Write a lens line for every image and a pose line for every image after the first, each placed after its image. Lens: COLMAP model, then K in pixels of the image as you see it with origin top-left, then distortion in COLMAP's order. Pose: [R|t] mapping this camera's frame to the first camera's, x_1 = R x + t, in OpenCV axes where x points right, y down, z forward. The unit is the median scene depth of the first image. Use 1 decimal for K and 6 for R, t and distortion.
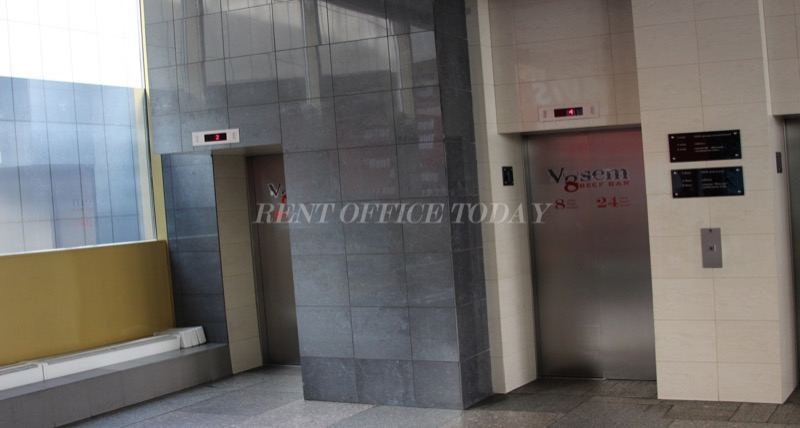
lens RADIAL K [[1033.4, 0, 400.0], [0, 1033.4, 214.0], [0, 0, 1]] dist [-0.242845, 0.023314]
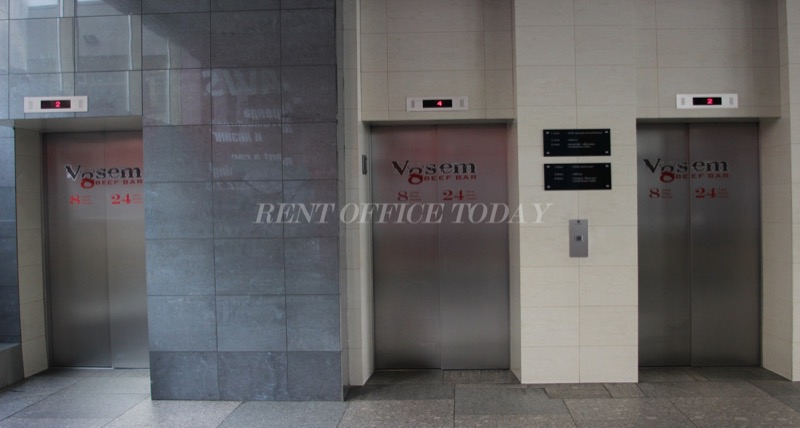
lens RADIAL K [[1040.9, 0, 400.1], [0, 1040.9, 200.8], [0, 0, 1]] dist [-0.213623, 0.018049]
pose [[0.895333, 0.039712, 0.443624, -0.320255], [-0.022214, 0.998759, -0.044573, 0.043400], [-0.444843, 0.030053, 0.895104, 0.095524]]
